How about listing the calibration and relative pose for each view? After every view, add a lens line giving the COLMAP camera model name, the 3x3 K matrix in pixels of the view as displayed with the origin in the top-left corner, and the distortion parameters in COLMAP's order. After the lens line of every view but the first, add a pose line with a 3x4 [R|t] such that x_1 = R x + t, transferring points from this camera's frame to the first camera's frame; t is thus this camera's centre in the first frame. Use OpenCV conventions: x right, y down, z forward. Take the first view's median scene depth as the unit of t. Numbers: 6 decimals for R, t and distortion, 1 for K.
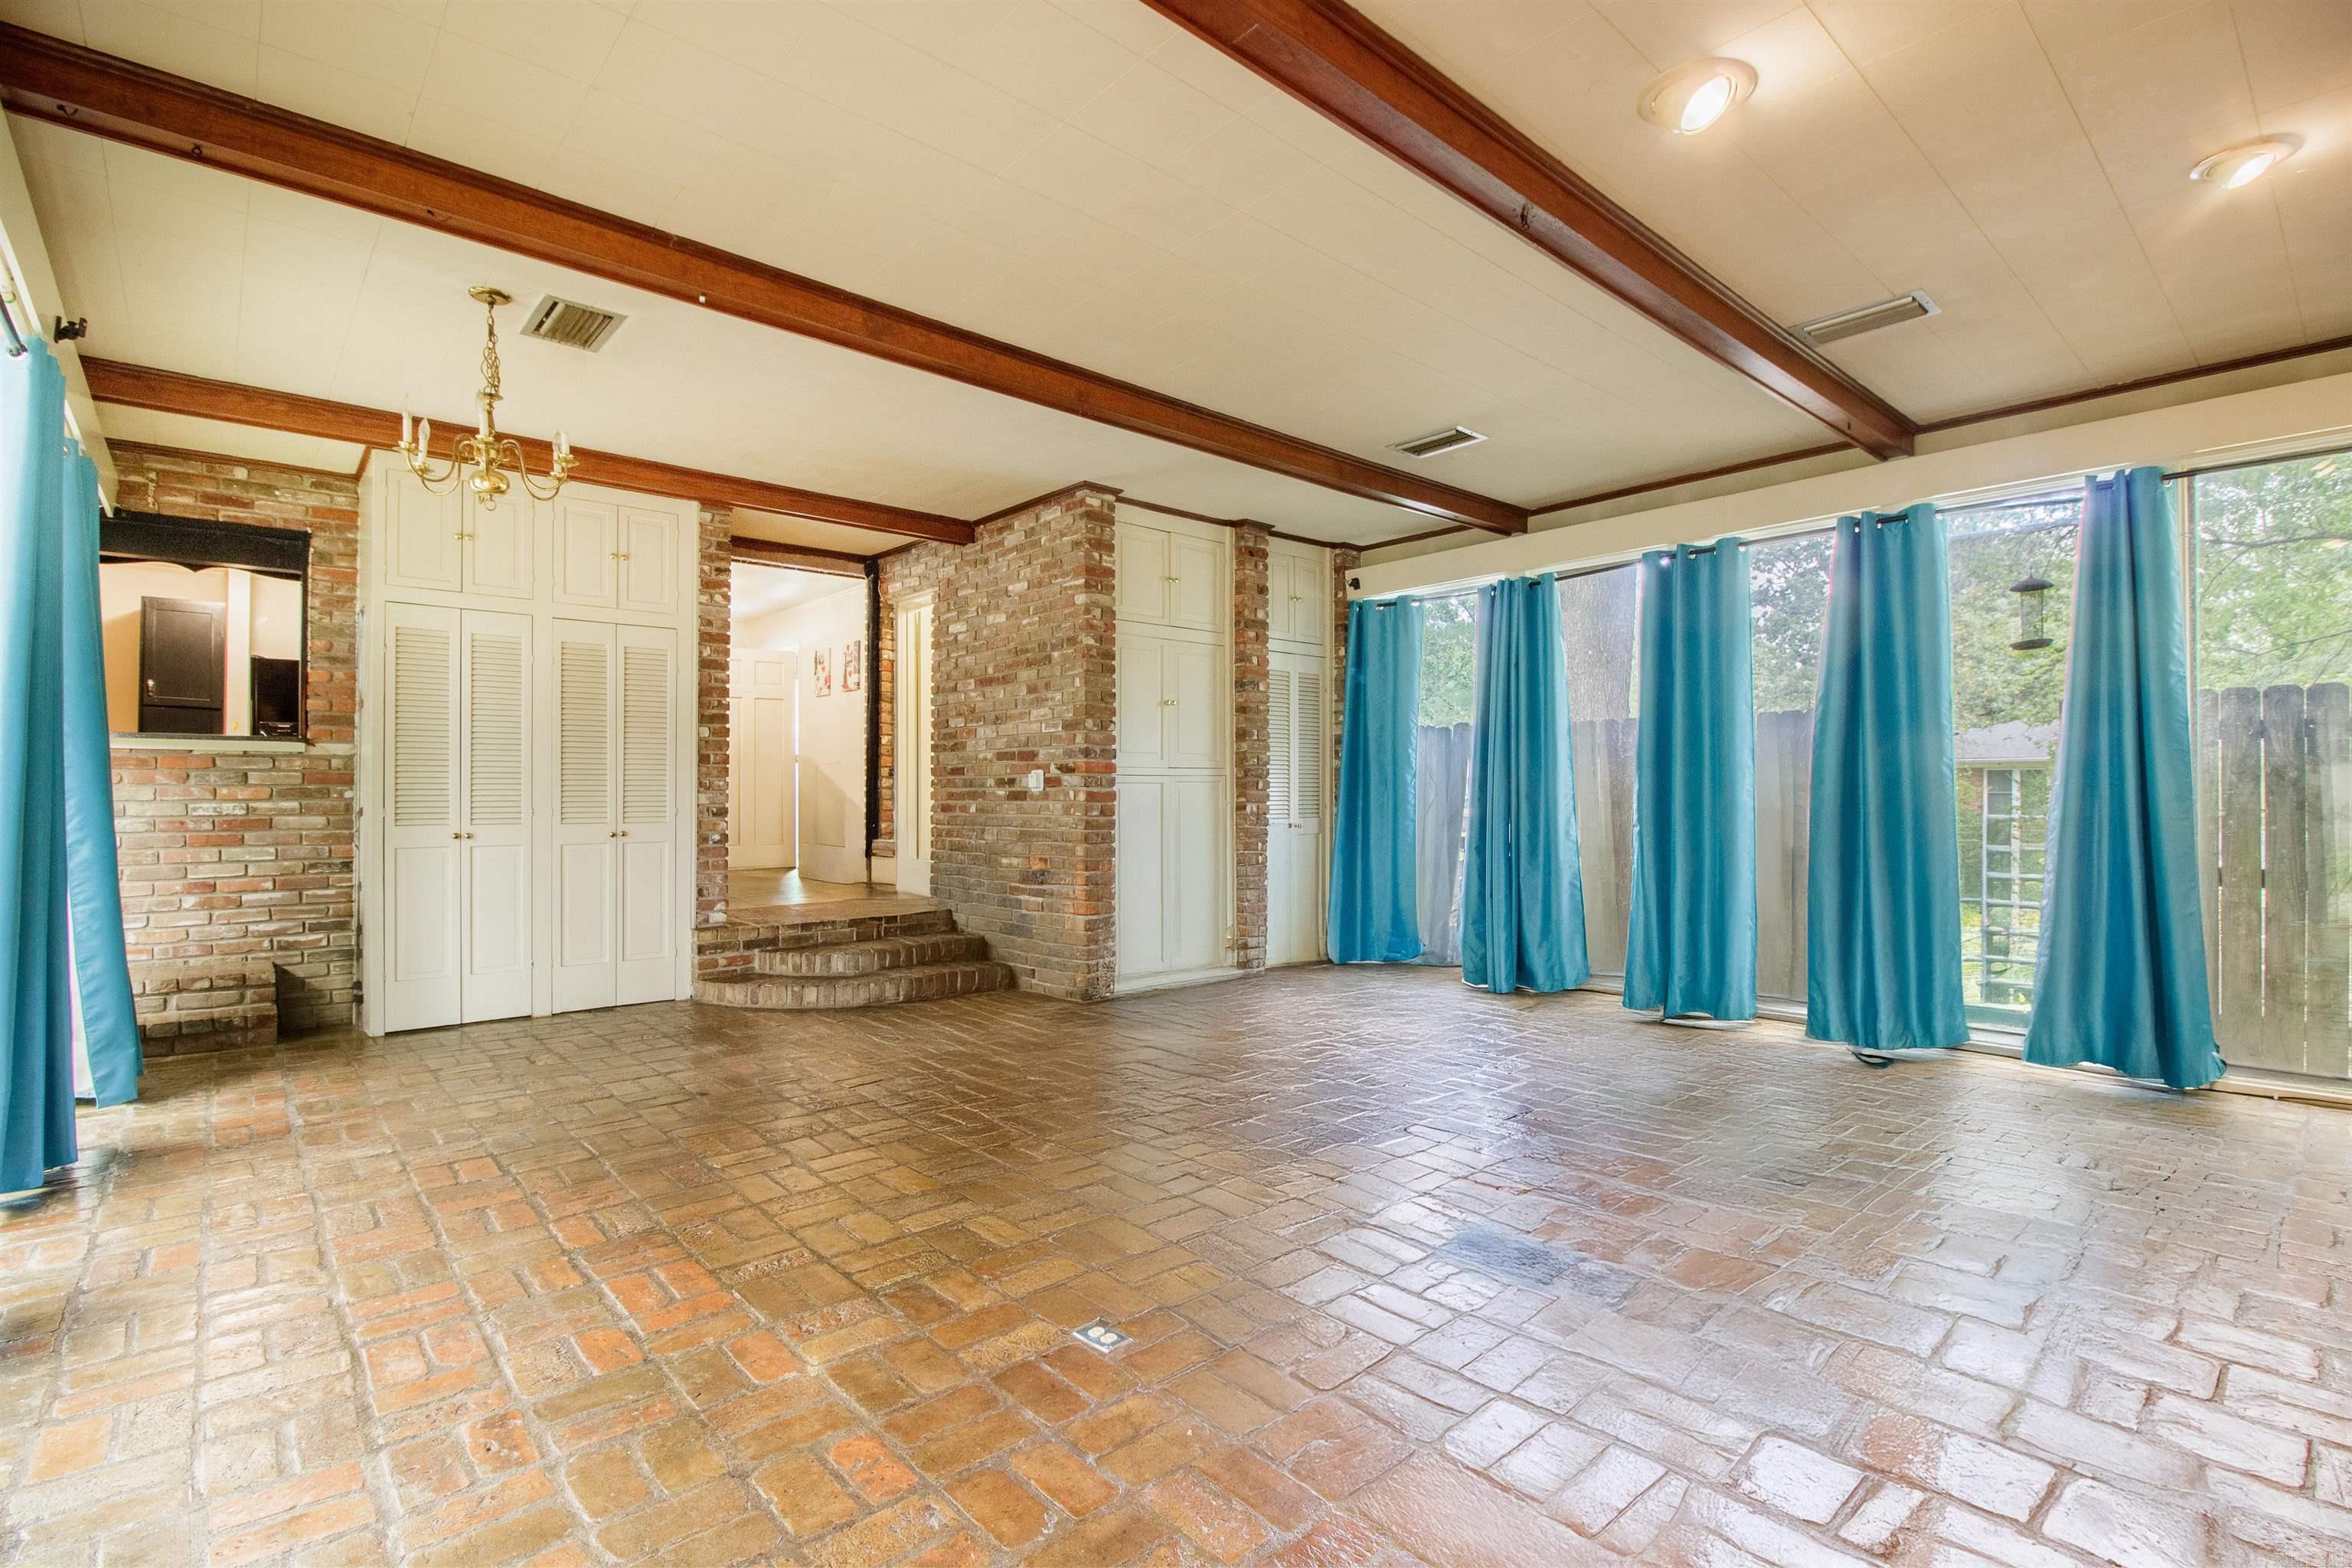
lens RADIAL K [[1128.4, 0, 1186.6], [0, 1128.4, 774.6], [0, 0, 1]] dist [0.005527, 0.002451]
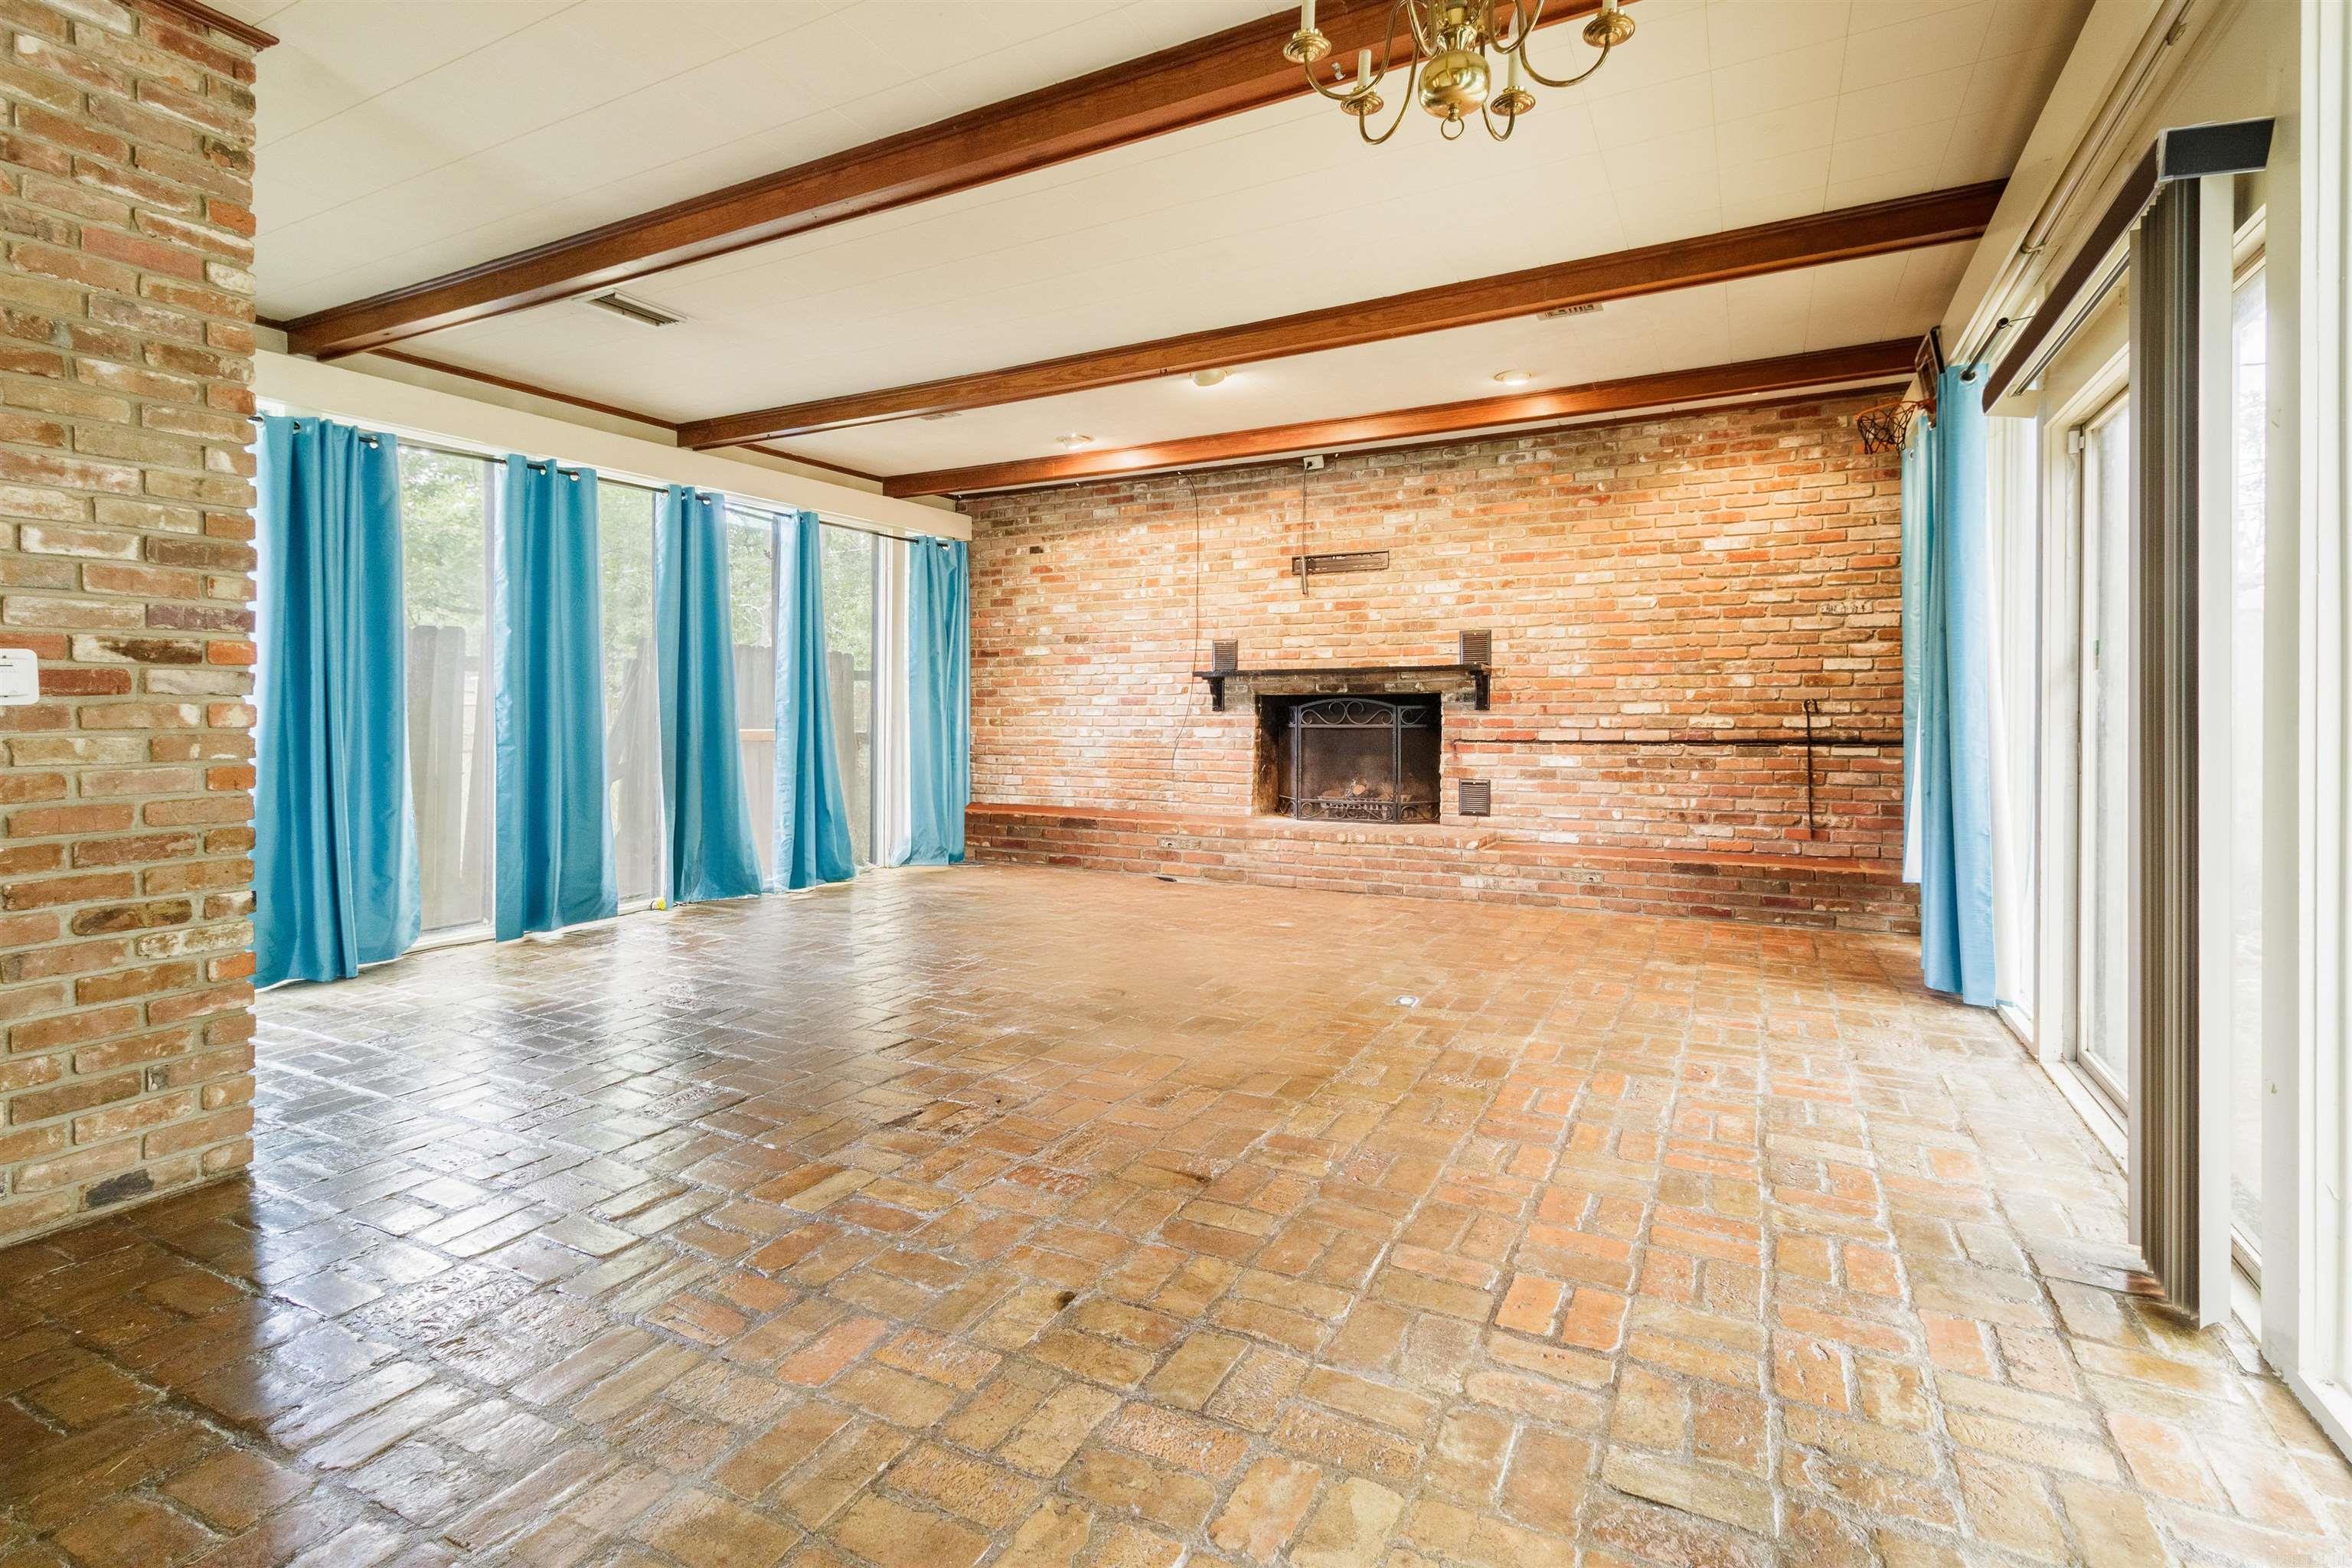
lens RADIAL K [[1128.4, 0, 1161.0], [0, 1128.4, 700.6], [0, 0, 1]] dist [0.005527, 0.002451]
pose [[-0.366485, 0.004538, 0.930413, -0.739709], [-0.008211, 0.999933, -0.008111, 0.015338], [-0.930388, -0.010612, -0.366424, 0.929050]]
